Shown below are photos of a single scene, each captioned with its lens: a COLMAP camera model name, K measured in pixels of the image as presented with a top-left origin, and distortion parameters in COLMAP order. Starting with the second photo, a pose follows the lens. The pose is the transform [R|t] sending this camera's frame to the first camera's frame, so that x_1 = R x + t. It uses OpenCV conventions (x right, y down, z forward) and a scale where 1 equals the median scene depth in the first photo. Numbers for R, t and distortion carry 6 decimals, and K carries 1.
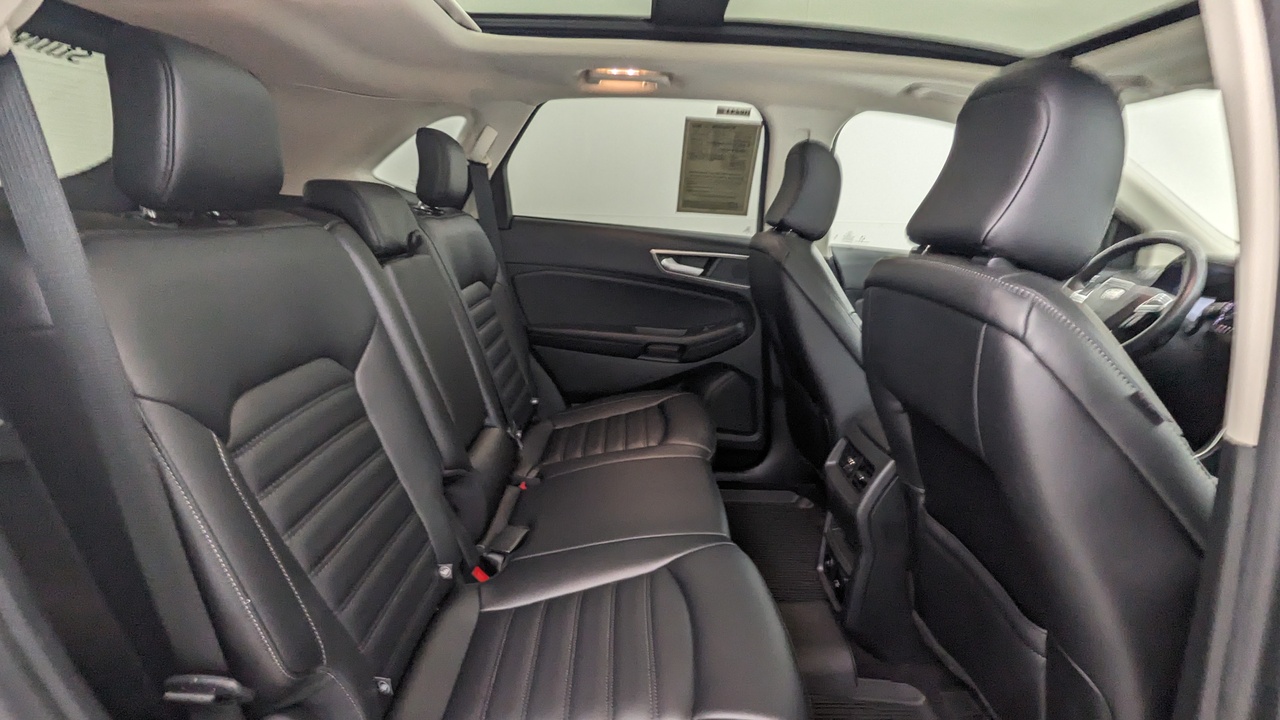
lens RADIAL K [[613.8, 0, 643.1], [0, 613.8, 361.8], [0, 0, 1]] dist [-0.000585, 0.000441]
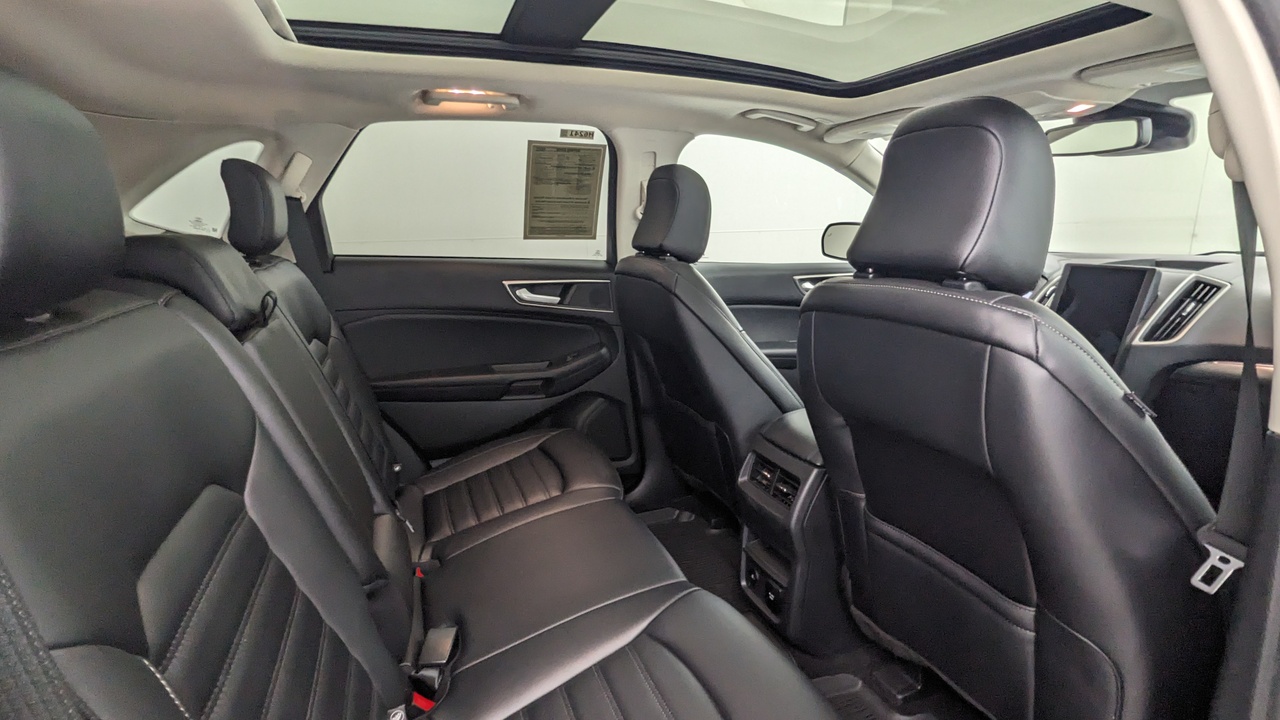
lens RADIAL K [[613.8, 0, 643.1], [0, 613.8, 361.8], [0, 0, 1]] dist [-0.000585, 0.000441]
pose [[0.933562, -0.127160, 0.335101, -0.139238], [0.134024, 0.990975, 0.002665, -0.044454], [-0.332415, 0.042423, 0.942179, 0.074514]]
